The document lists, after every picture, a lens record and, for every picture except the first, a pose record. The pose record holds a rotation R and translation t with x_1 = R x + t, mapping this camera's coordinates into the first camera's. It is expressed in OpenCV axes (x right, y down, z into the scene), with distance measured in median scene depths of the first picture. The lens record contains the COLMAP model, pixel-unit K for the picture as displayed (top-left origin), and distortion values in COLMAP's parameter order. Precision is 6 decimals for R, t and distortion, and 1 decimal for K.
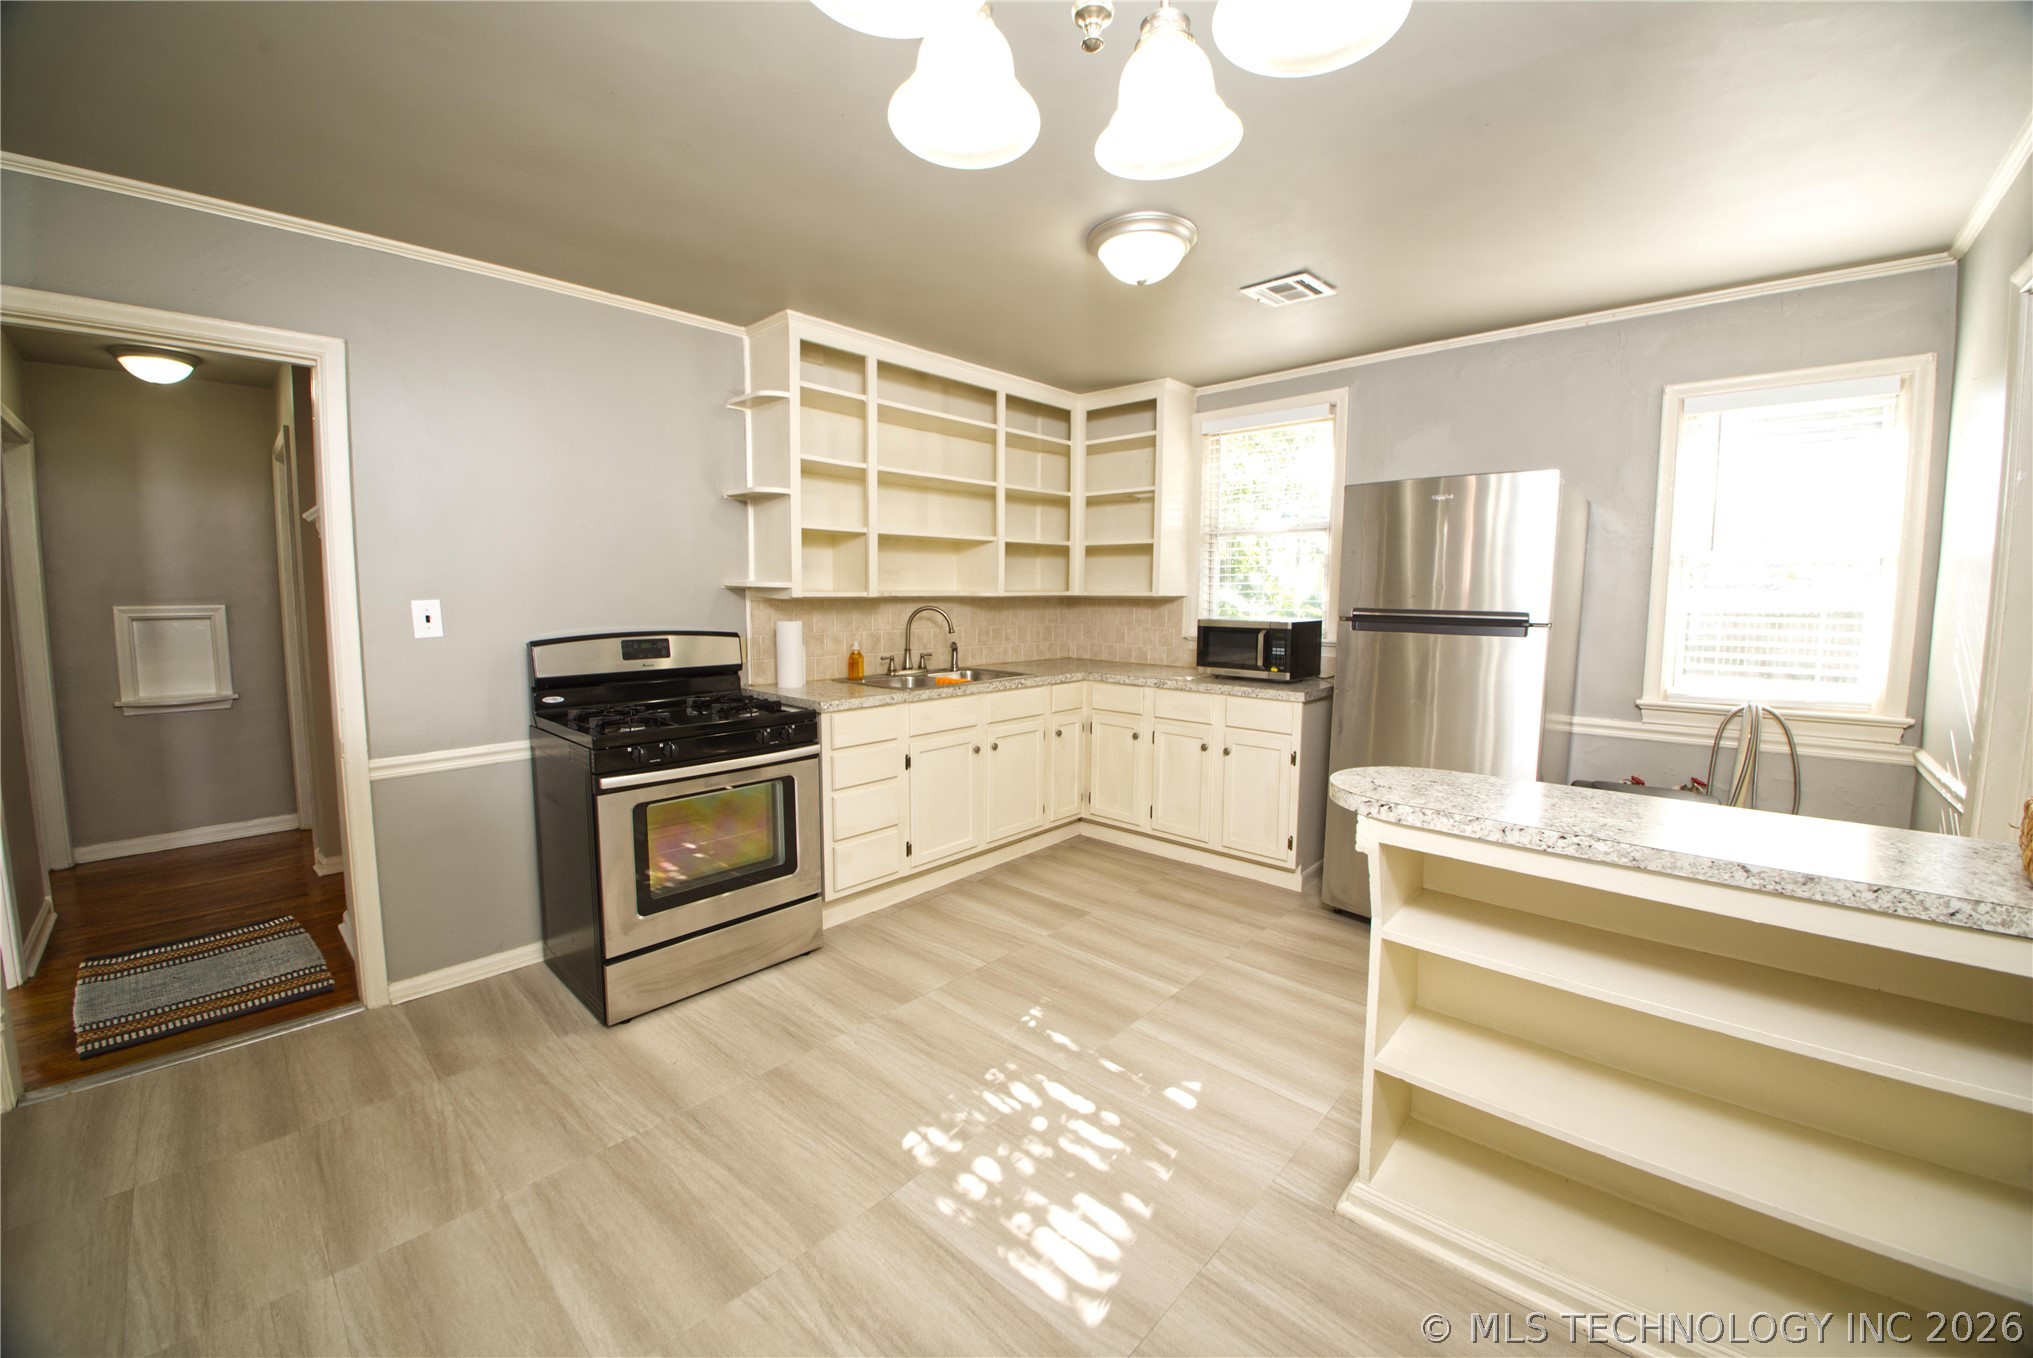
lens RADIAL K [[783.5, 0, 1029.1], [0, 783.5, 669.5], [0, 0, 1]] dist [-0.036207, -0.002190]
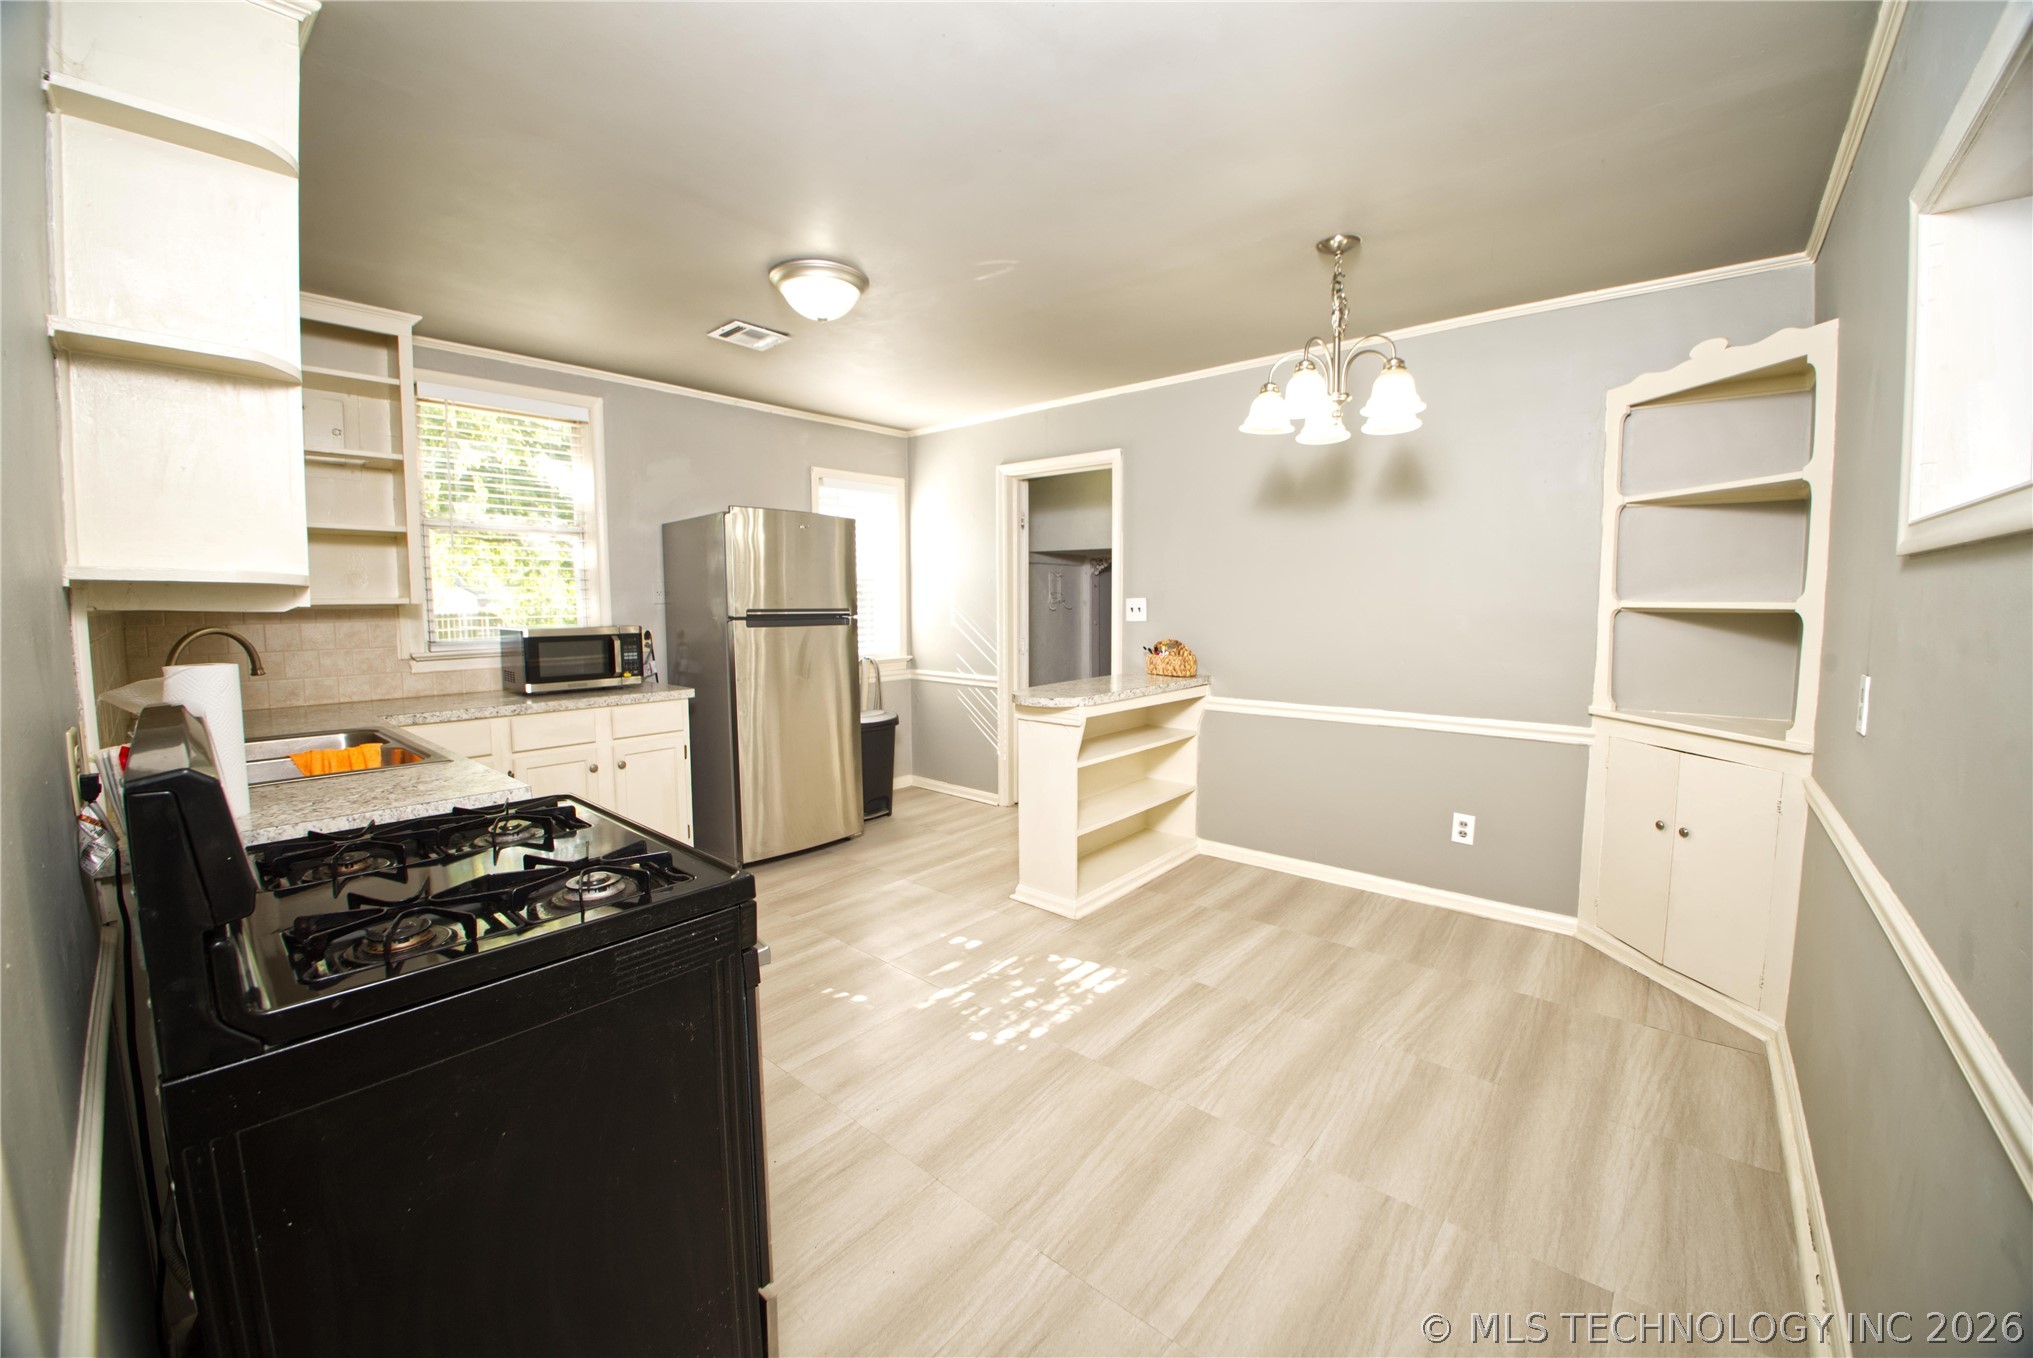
lens RADIAL K [[783.5, 0, 1021.2], [0, 783.5, 671.2], [0, 0, 1]] dist [-0.036207, -0.002190]
pose [[-0.038713, -0.091052, 0.995093, -0.805794], [0.105059, 0.989950, 0.094669, -0.053045], [-0.993712, 0.108209, -0.028758, 0.625190]]
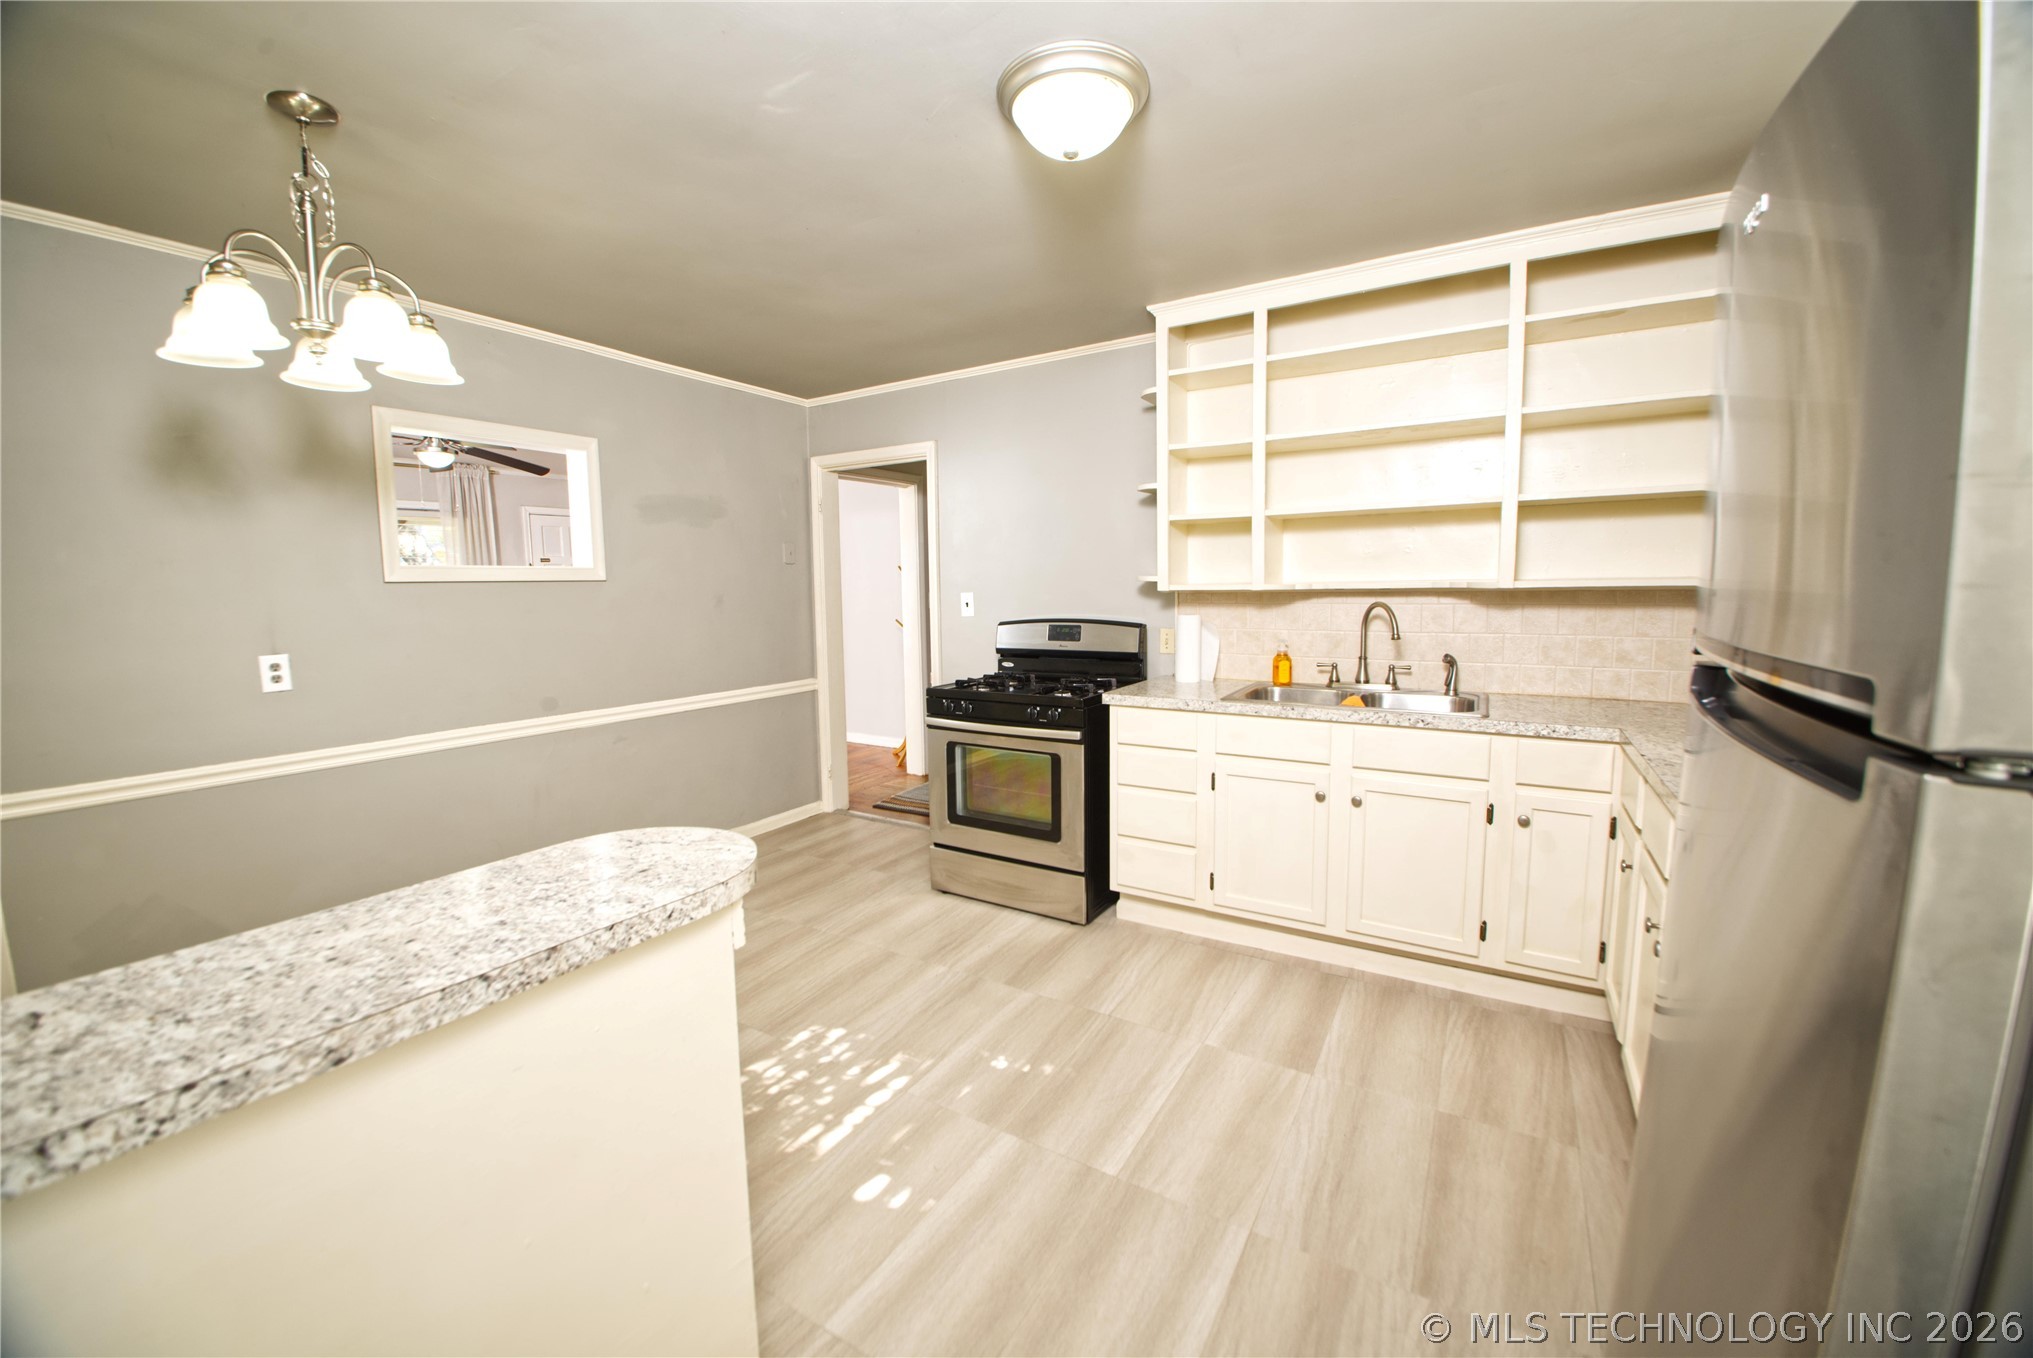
lens RADIAL K [[783.5, 0, 1015.9], [0, 783.5, 673.1], [0, 0, 1]] dist [-0.036207, -0.002190]
pose [[0.172573, 0.099882, -0.979920, 0.693643], [-0.082693, 0.992803, 0.086632, -0.061797], [0.981520, 0.066082, 0.179590, 0.677287]]
